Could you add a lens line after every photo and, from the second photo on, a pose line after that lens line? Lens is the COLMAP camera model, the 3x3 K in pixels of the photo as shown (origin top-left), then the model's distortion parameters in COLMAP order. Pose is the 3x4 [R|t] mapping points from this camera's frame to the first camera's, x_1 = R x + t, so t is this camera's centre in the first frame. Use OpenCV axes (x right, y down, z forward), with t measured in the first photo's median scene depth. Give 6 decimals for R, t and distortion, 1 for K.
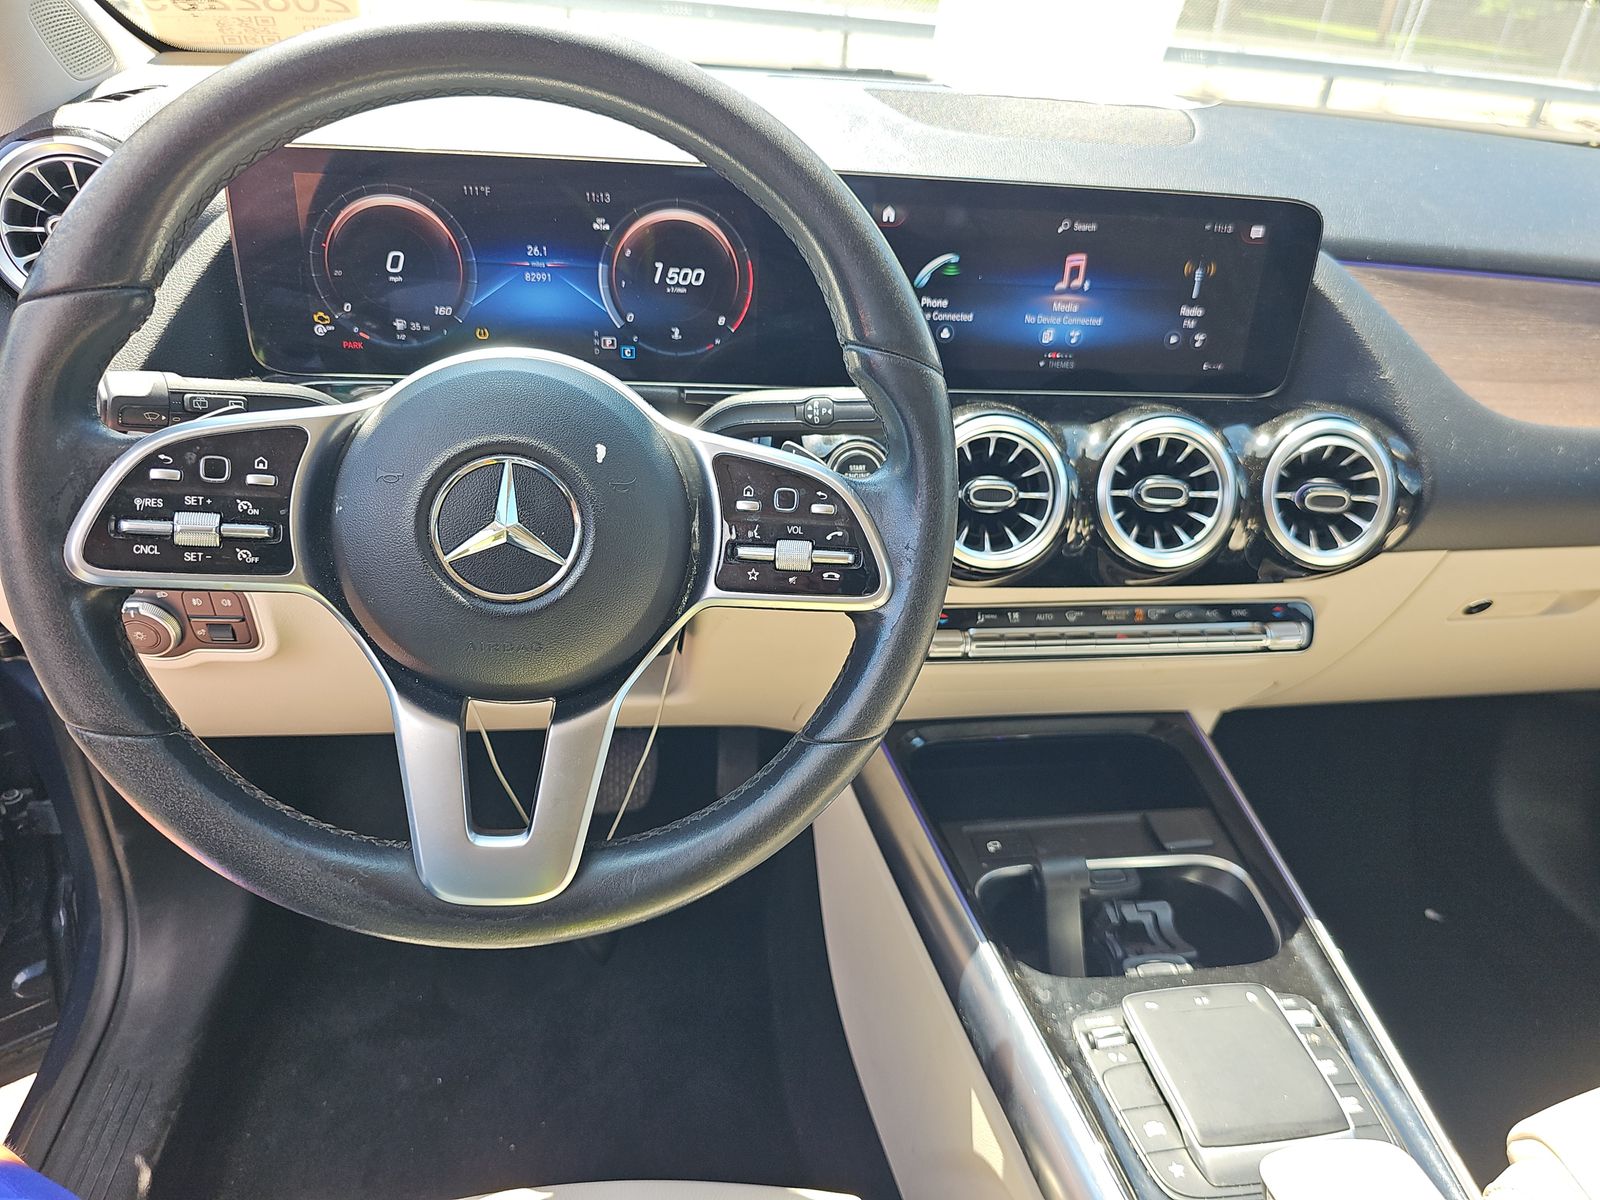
lens RADIAL K [[1080.2, 0, 824.0], [0, 1080.2, 601.9], [0, 0, 1]] dist [0.004832, -0.013524]
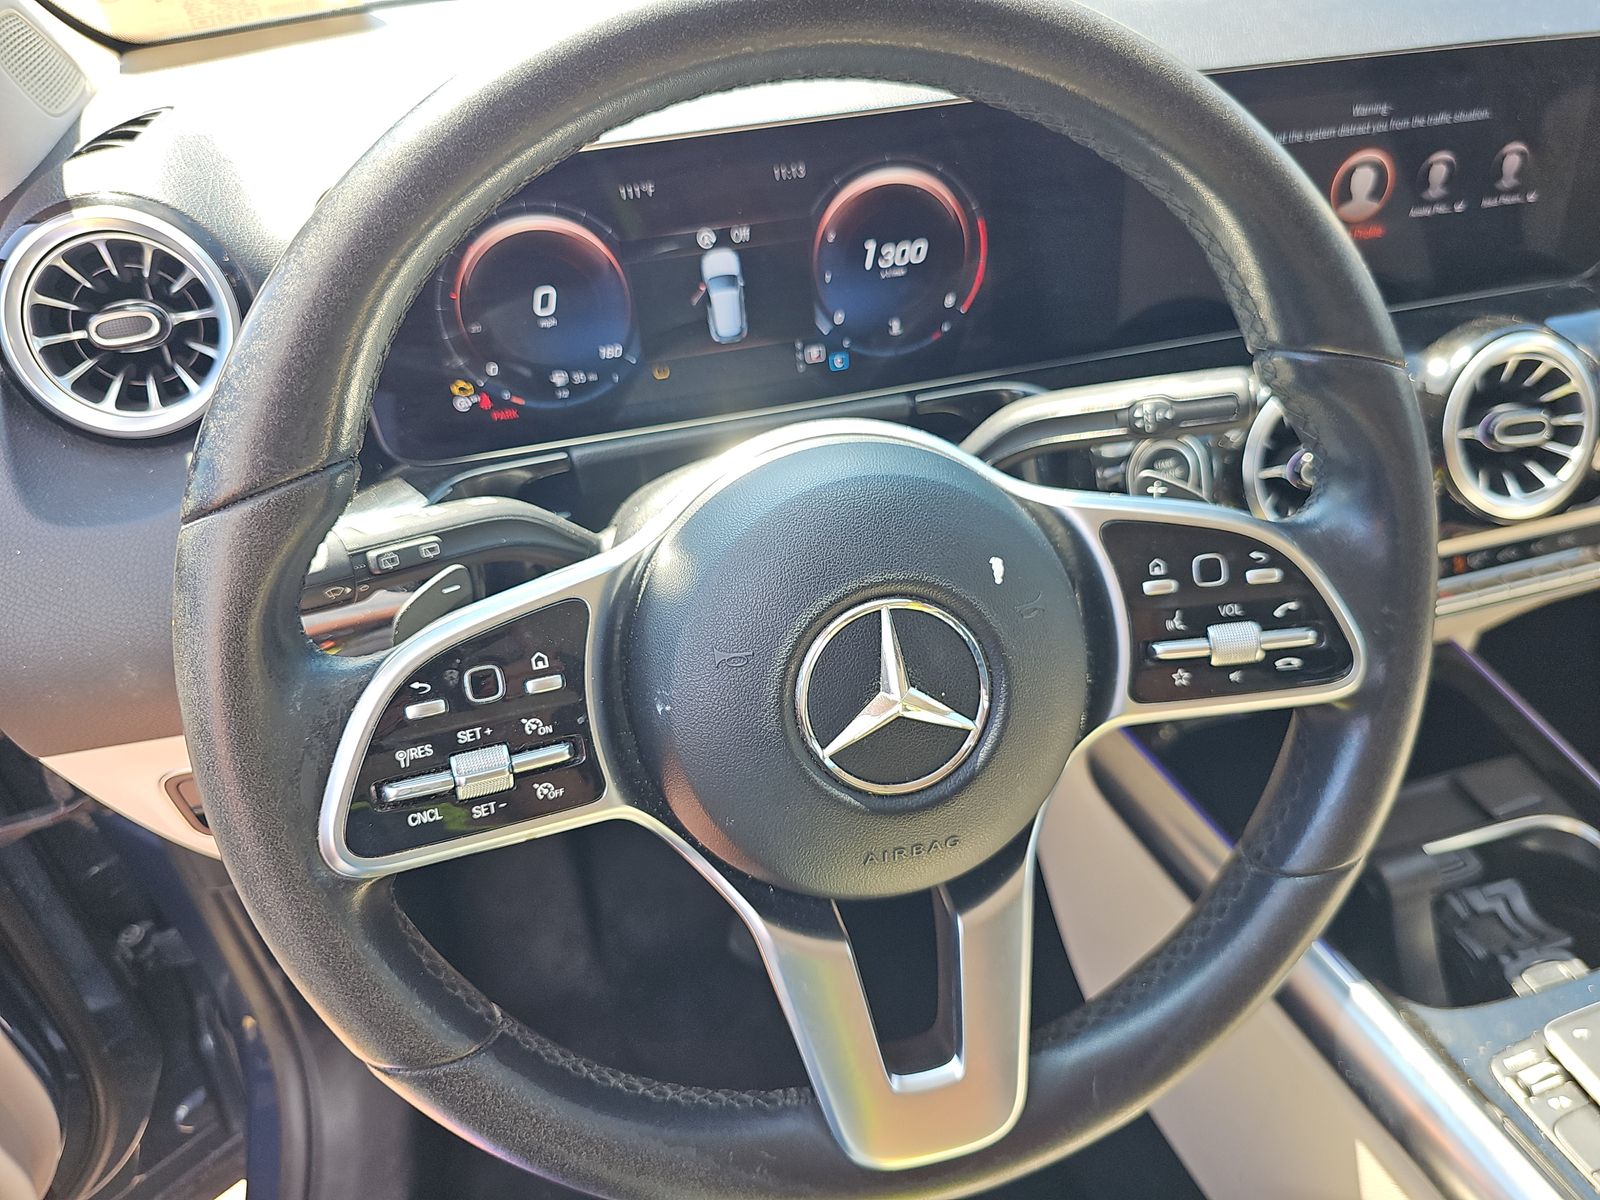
lens RADIAL K [[1080.2, 0, 813.7], [0, 1080.2, 596.6], [0, 0, 1]] dist [0.004832, -0.013524]
pose [[0.986096, -0.166139, 0.003575, -0.245213], [0.164743, 0.980176, 0.110064, -0.161294], [-0.021790, -0.107945, 0.993918, 0.205055]]
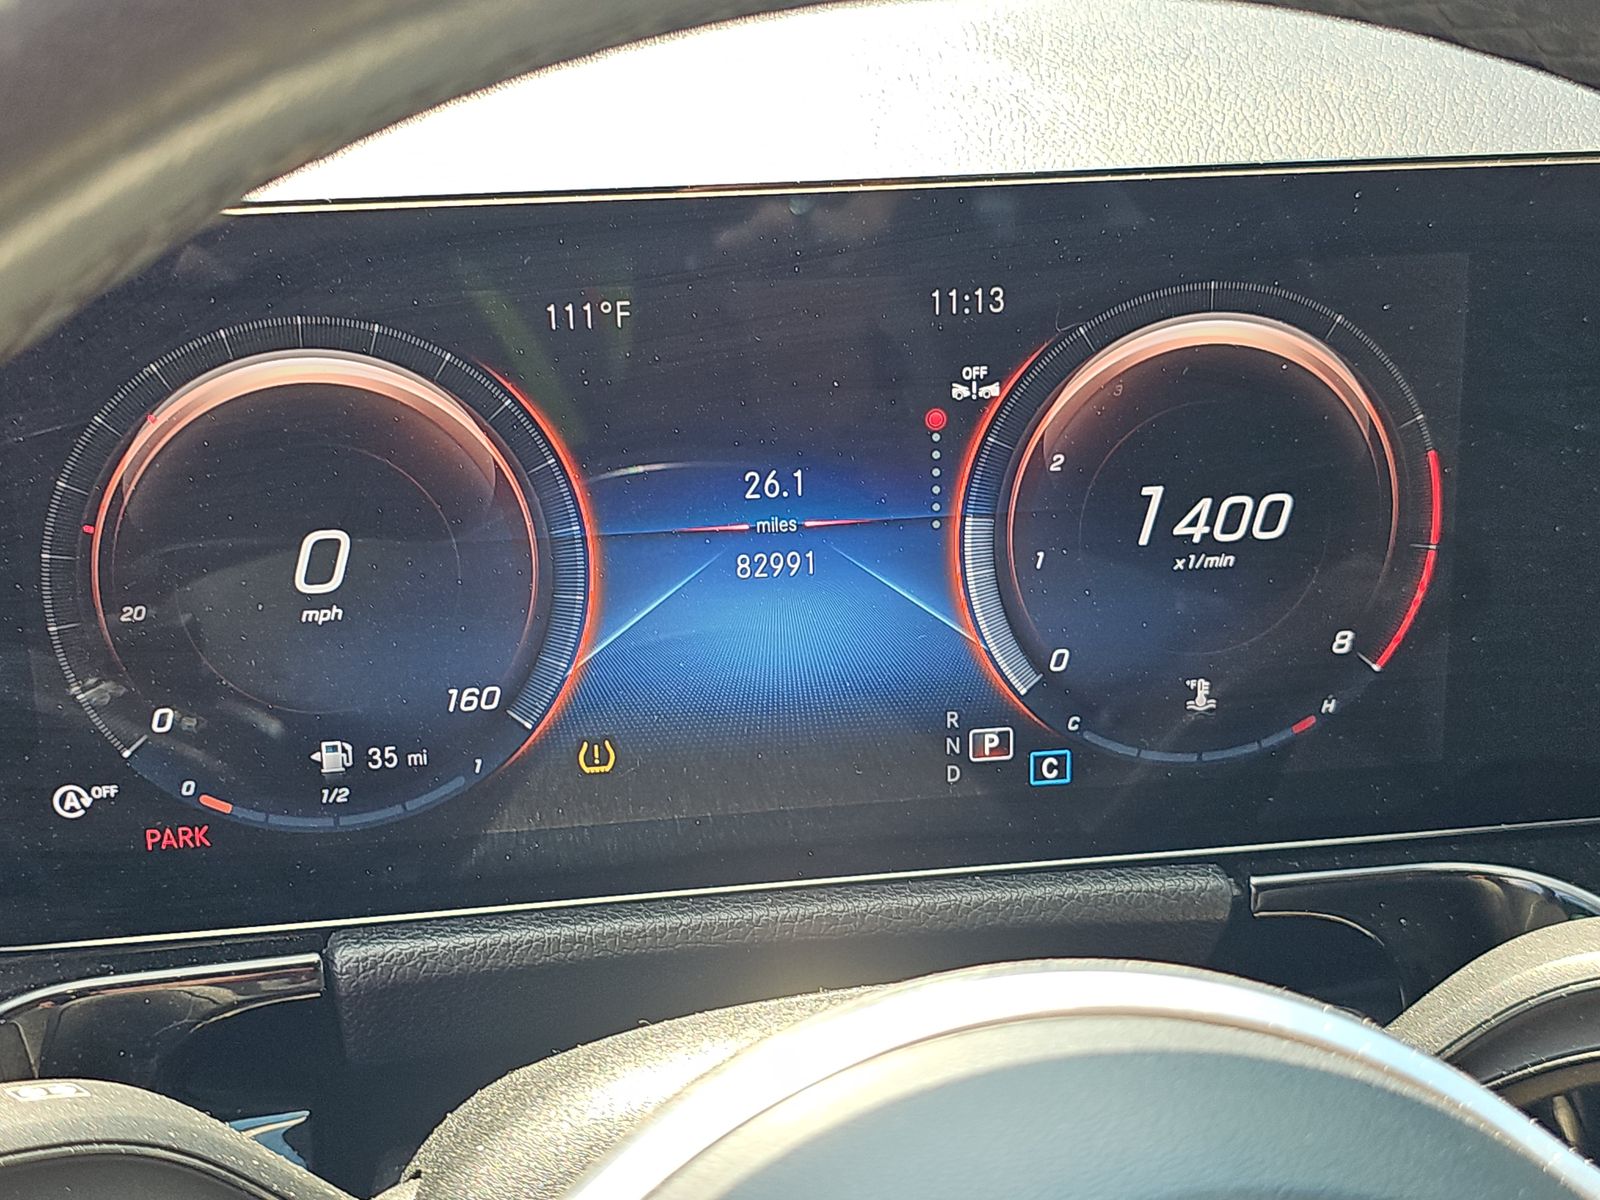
lens RADIAL K [[2147.5, 0, 801.3], [0, 2147.5, 598.1], [0, 0, 1]] dist [0.071055, 0.000000]
pose [[0.996458, -0.084038, 0.002843, -0.265463], [0.083285, 0.981739, -0.171031, -0.190210], [0.011582, 0.170662, 0.985262, 0.408524]]
